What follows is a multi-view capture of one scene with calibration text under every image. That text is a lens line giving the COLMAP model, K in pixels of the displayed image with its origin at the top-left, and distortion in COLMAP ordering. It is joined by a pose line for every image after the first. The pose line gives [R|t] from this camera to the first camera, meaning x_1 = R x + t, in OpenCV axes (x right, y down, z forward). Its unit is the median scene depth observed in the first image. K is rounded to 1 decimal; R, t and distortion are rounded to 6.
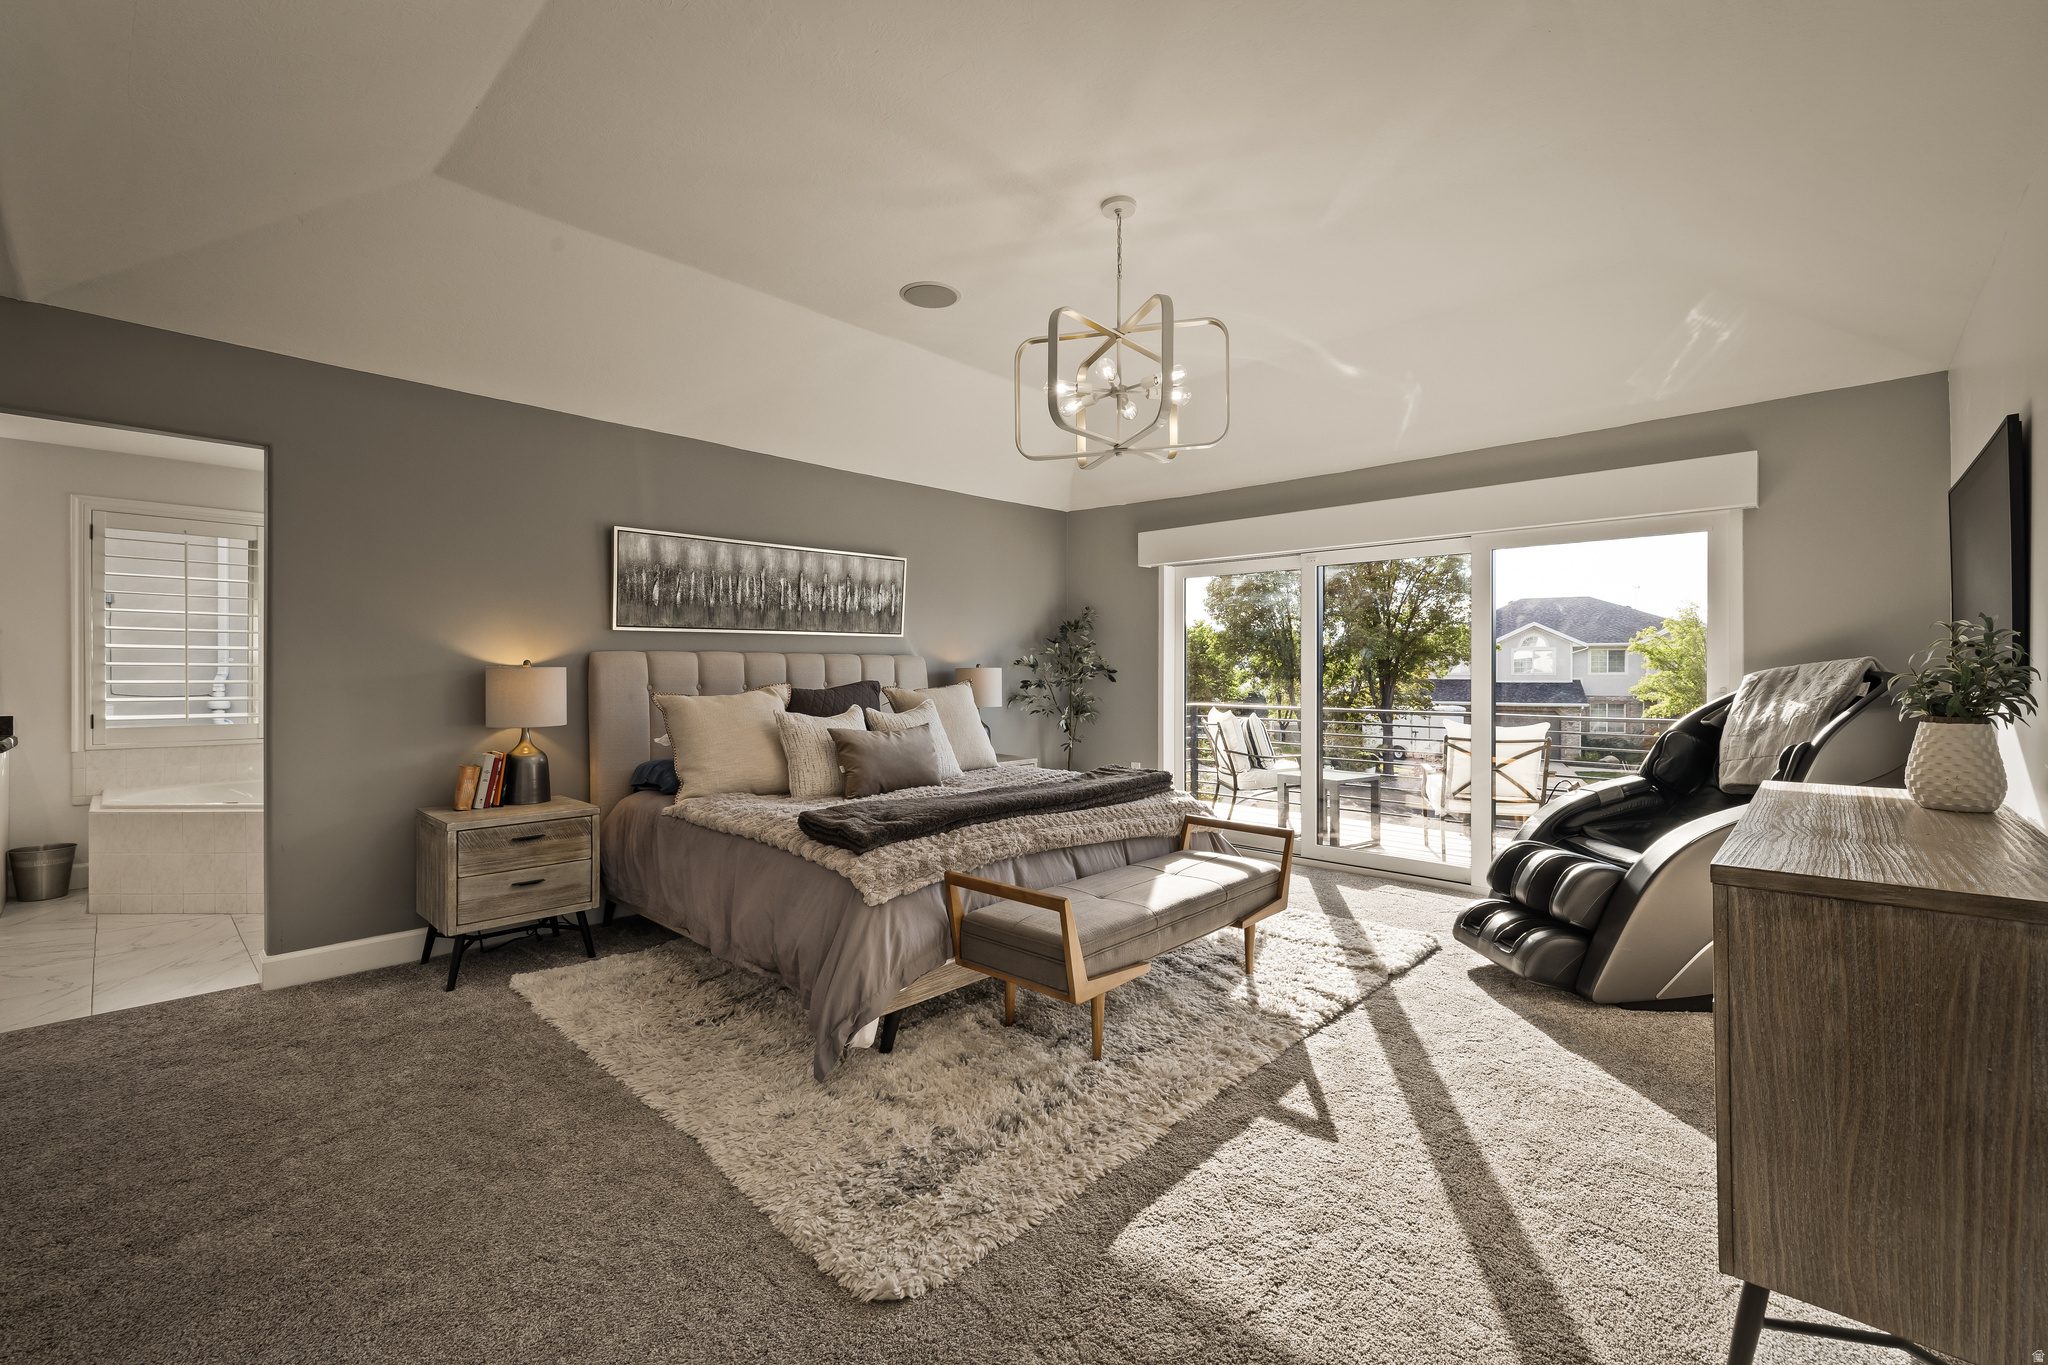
lens RADIAL K [[872.9, 0, 1025.9], [0, 872.9, 666.5], [0, 0, 1]] dist [0.002306, 0.000331]
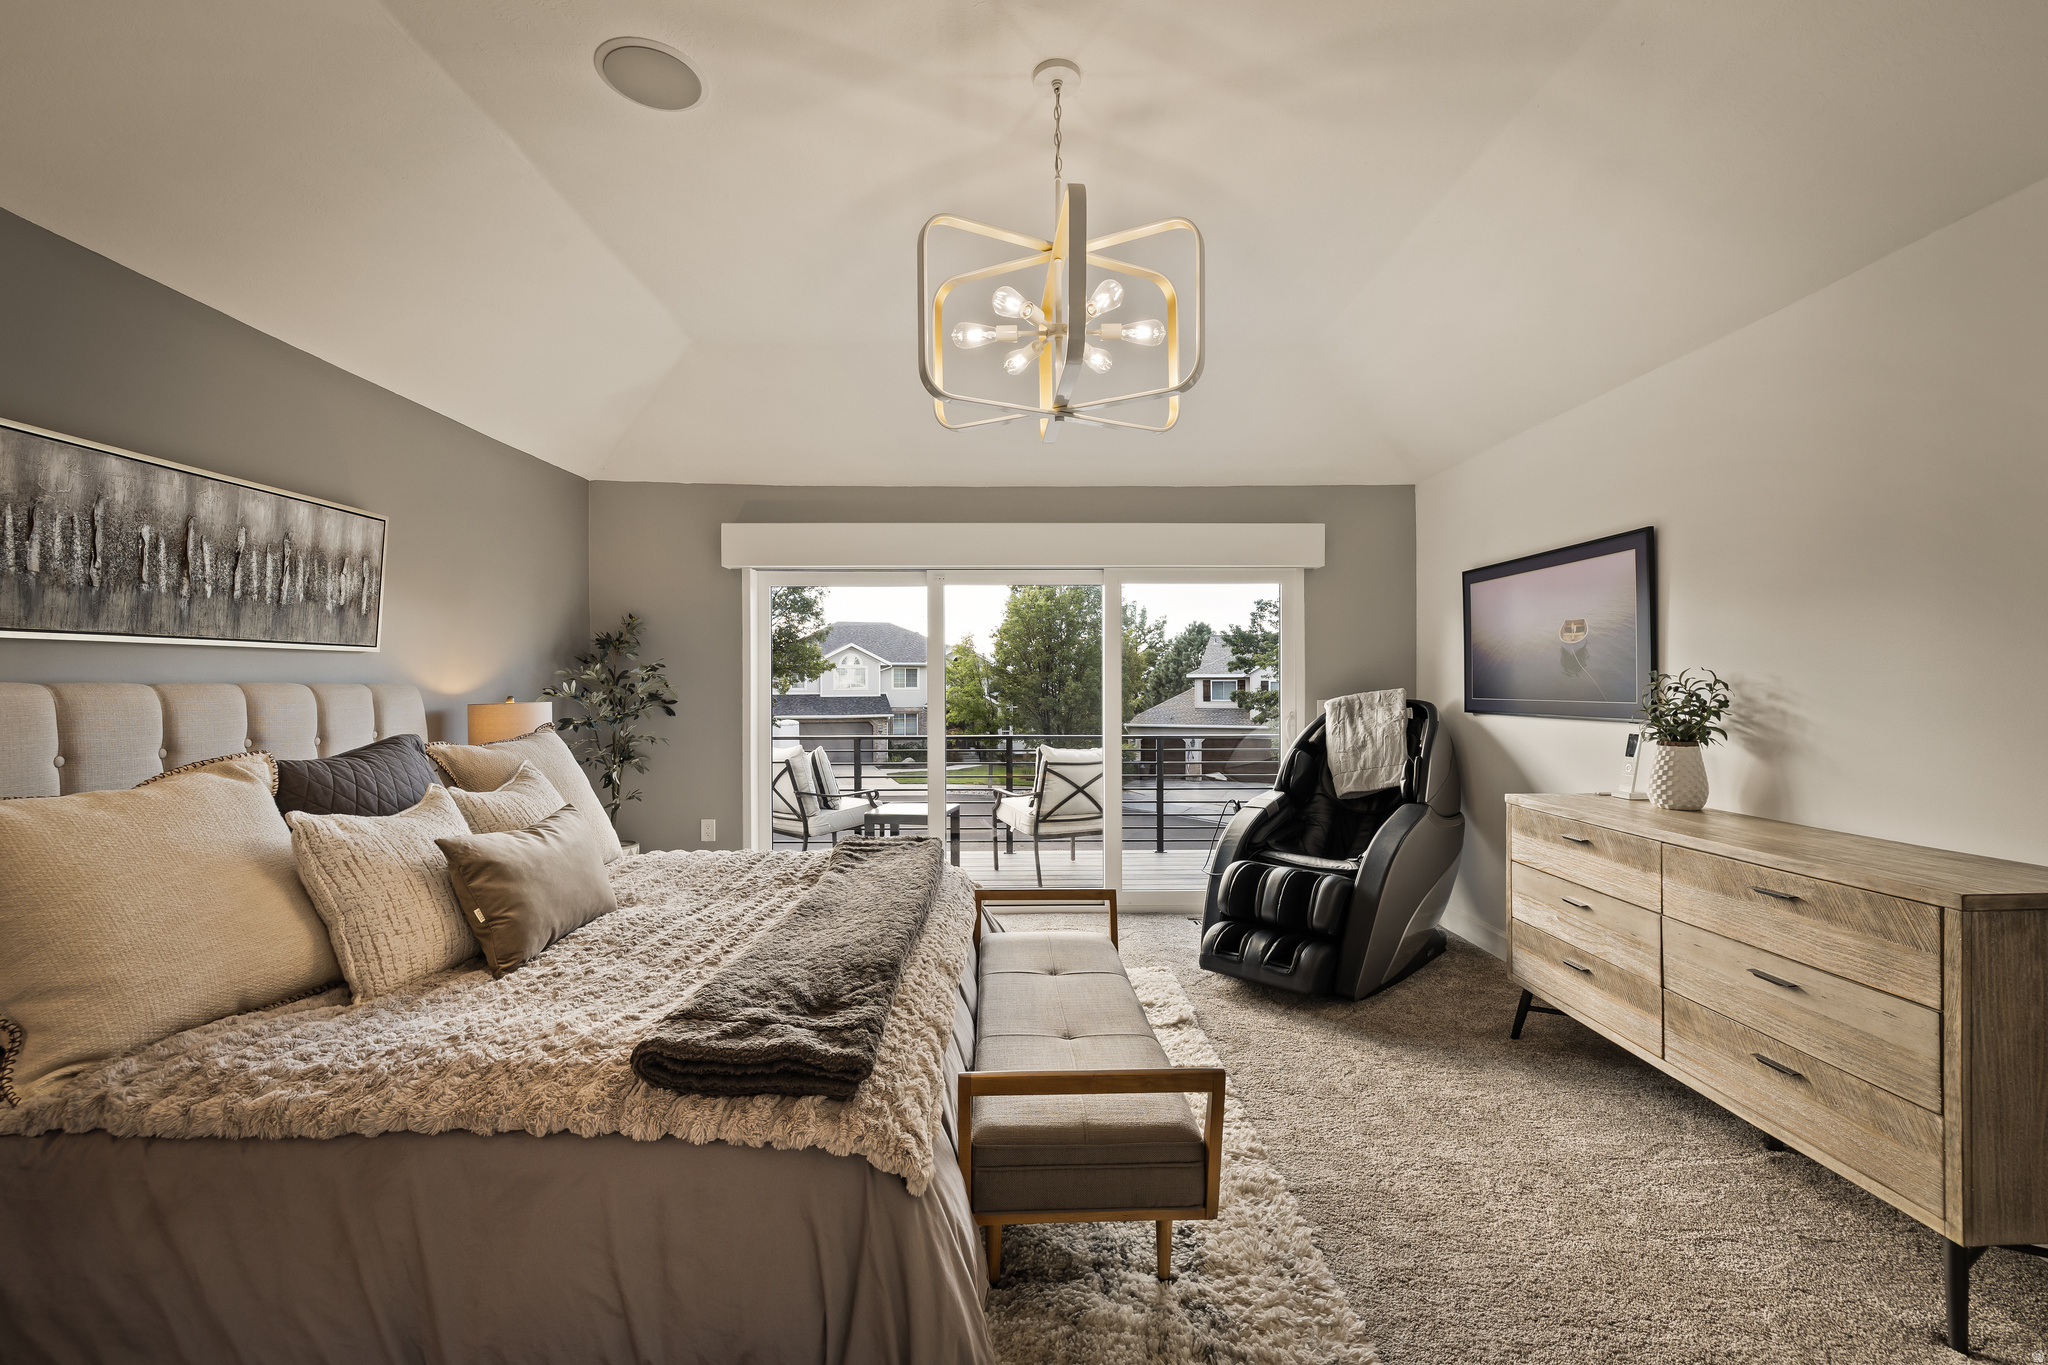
lens RADIAL K [[861.6, 0, 1021.5], [0, 861.6, 682.9], [0, 0, 1]] dist [0.001154, -0.000666]
pose [[0.709809, -0.002483, 0.704390, -0.269014], [0.000375, 0.999995, 0.003148, -0.016707], [-0.704394, -0.001970, 0.709806, 0.325754]]
